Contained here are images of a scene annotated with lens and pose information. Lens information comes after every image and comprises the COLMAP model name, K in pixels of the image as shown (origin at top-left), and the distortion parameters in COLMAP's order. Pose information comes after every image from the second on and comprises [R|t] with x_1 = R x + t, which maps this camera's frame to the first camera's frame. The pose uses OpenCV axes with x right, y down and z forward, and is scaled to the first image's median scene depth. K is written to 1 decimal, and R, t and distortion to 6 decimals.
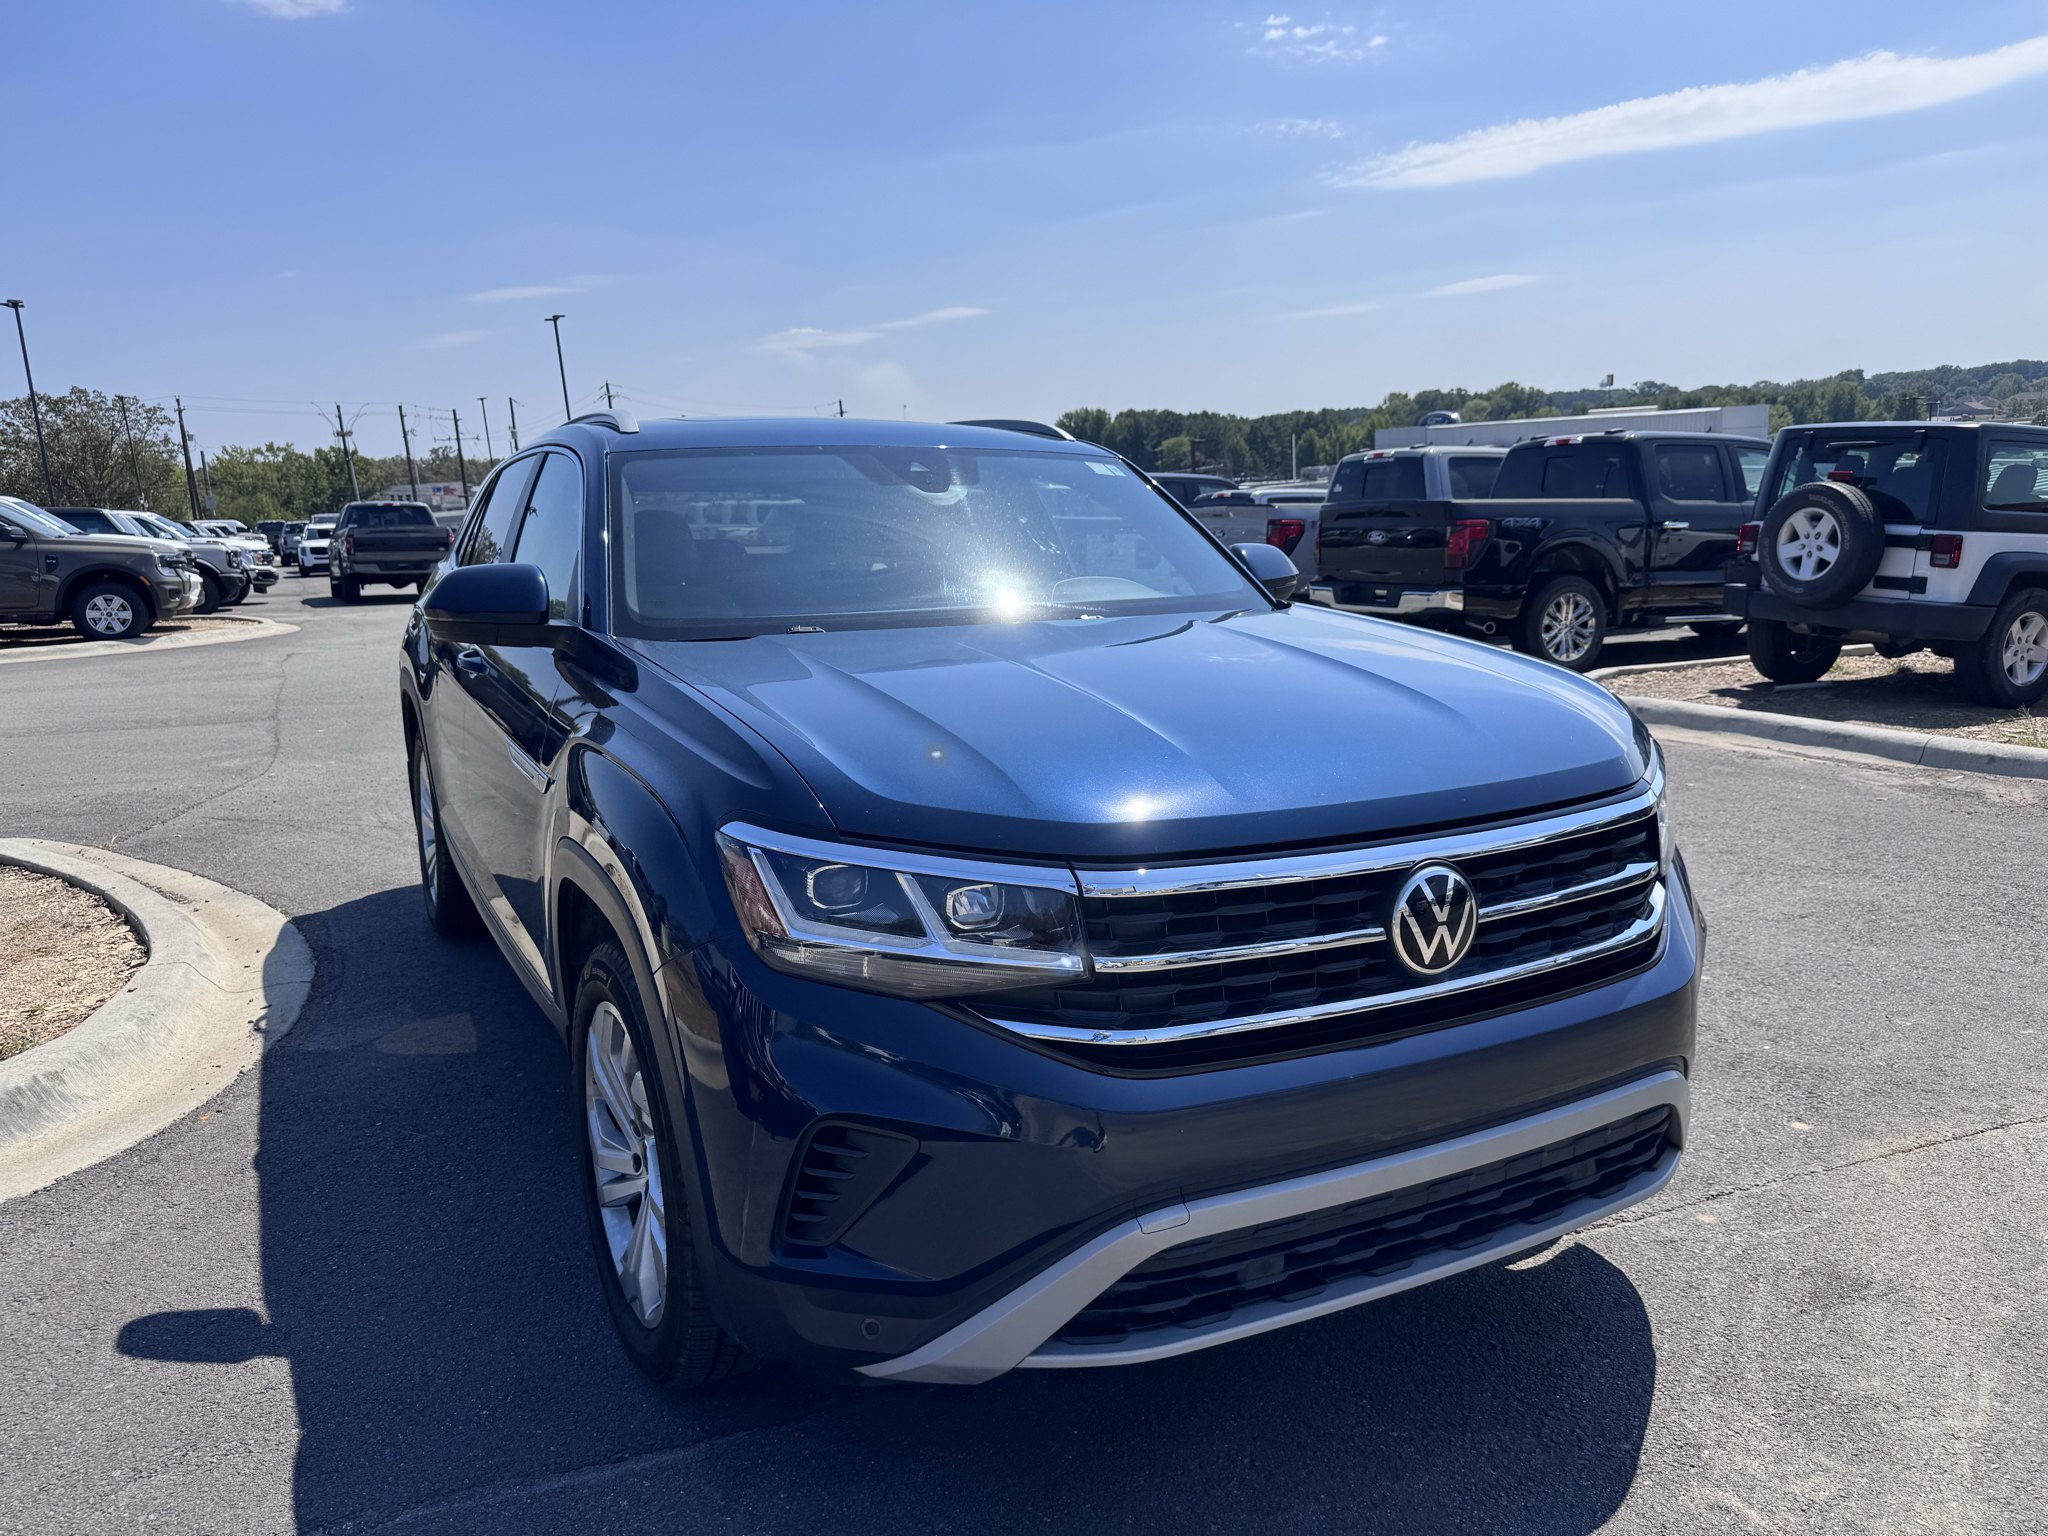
lens RADIAL K [[1467.8, 0, 1028.3], [0, 1467.8, 830.9], [0, 0, 1]] dist [0.006550, -0.003260]
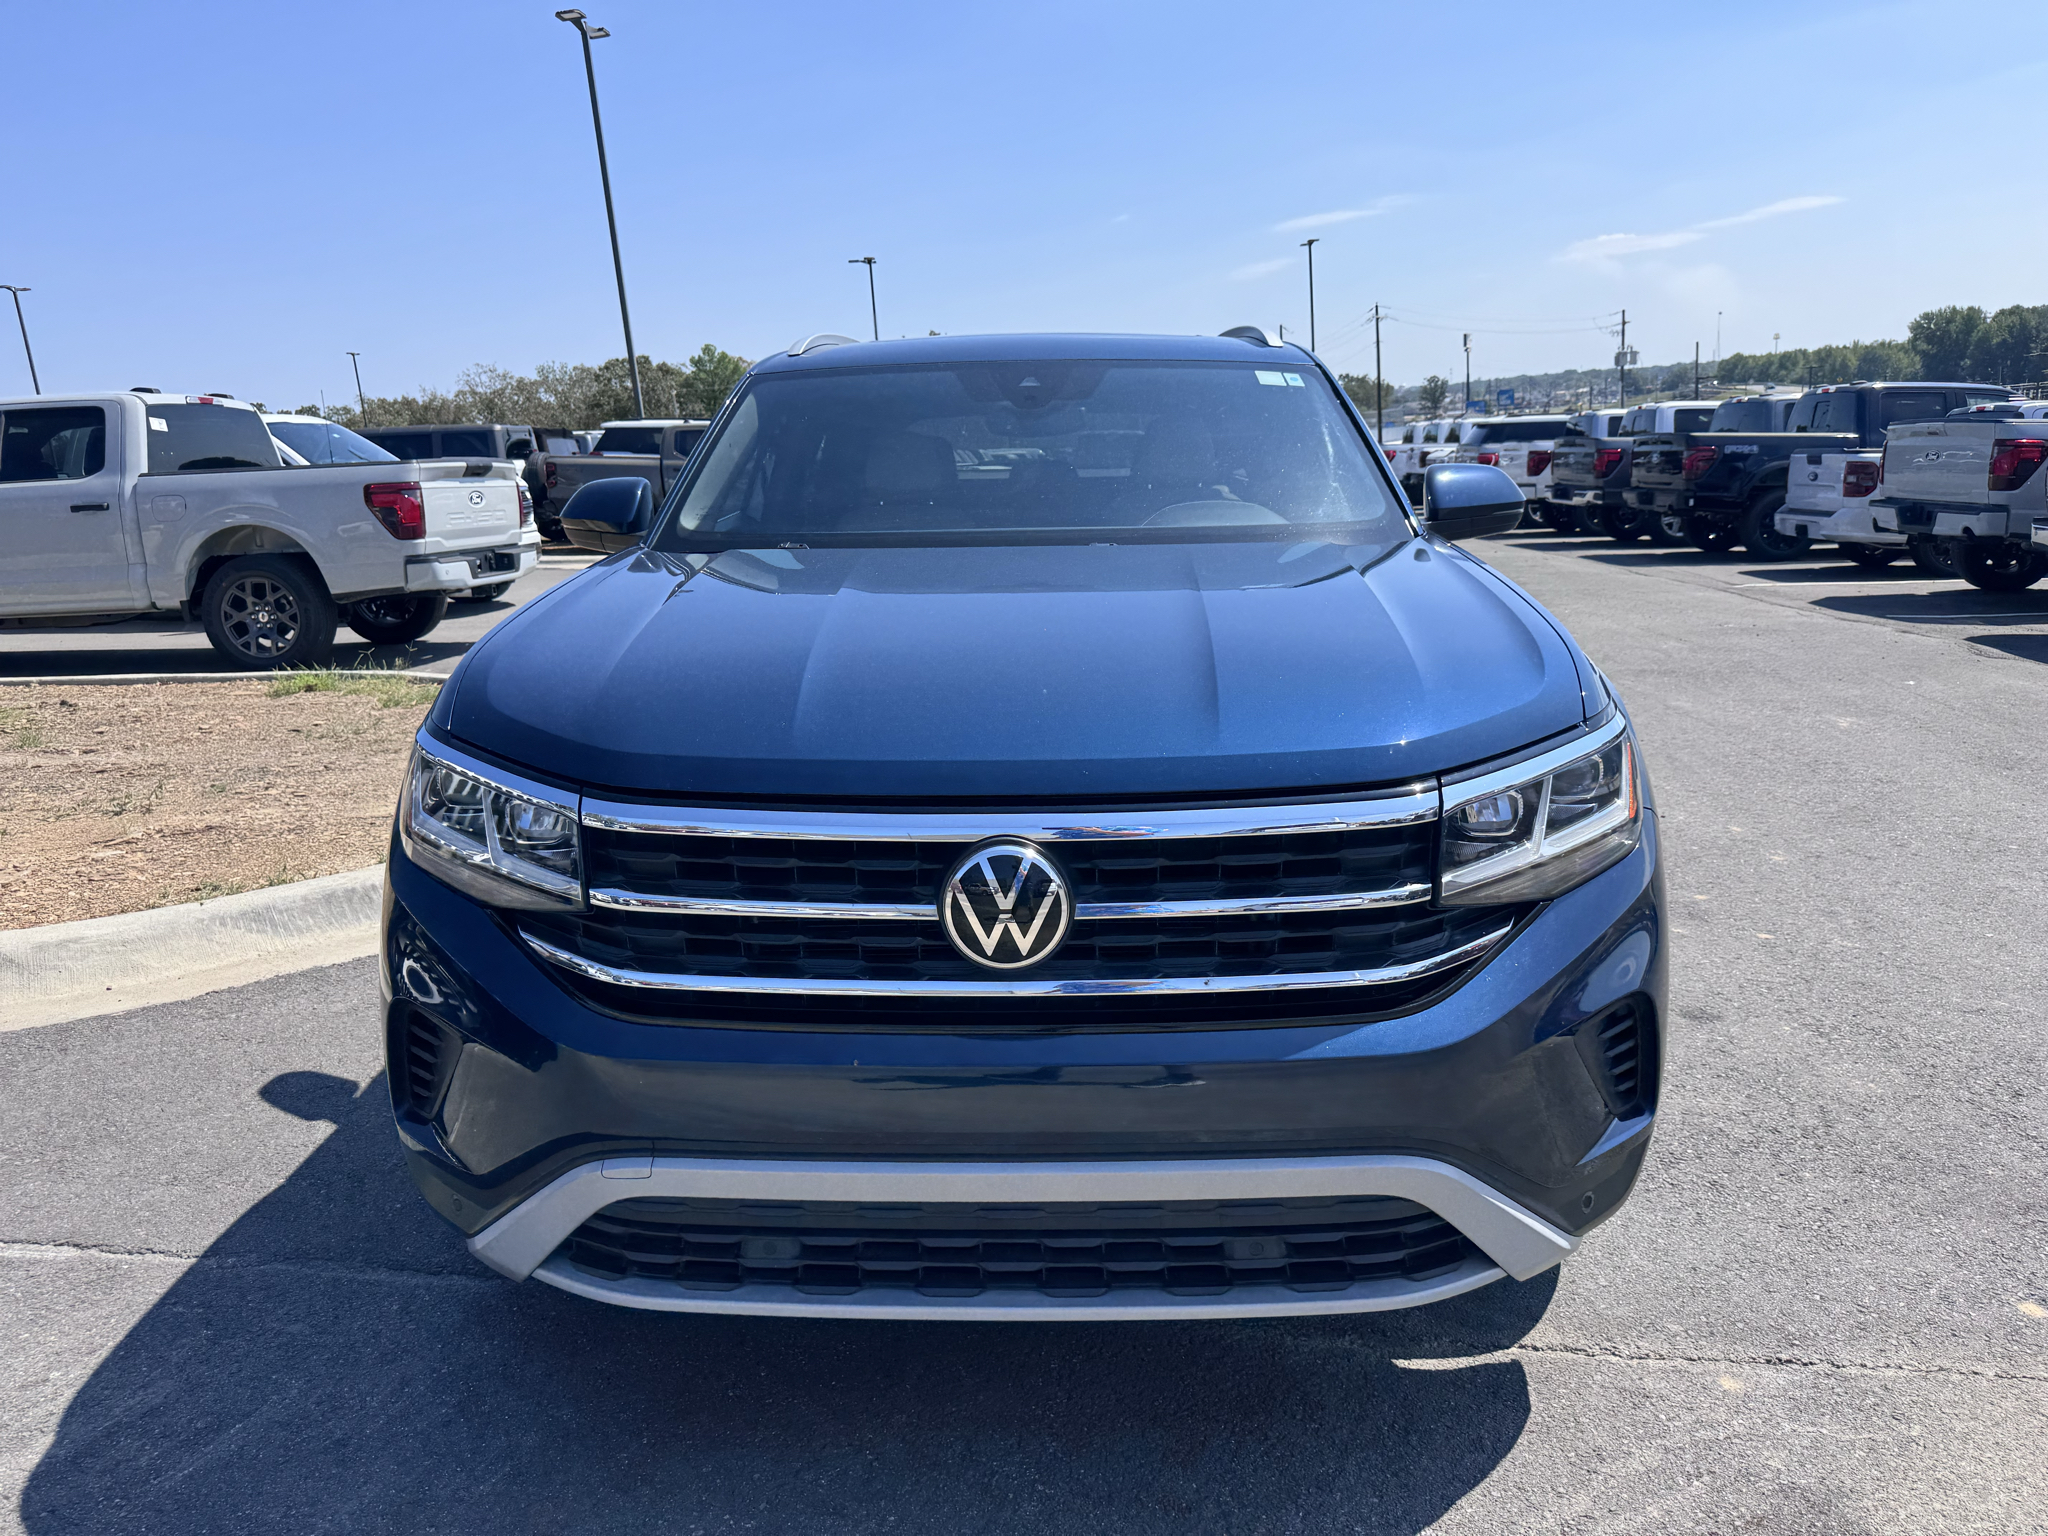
lens RADIAL K [[1468.0, 0, 1014.0], [0, 1468.0, 764.7], [0, 0, 1]] dist [0.000347, -0.003338]
pose [[0.868531, 0.106219, -0.484119, 0.683946], [-0.101558, 0.994181, 0.035932, -0.053153], [0.485119, 0.017958, 0.874264, 0.246918]]
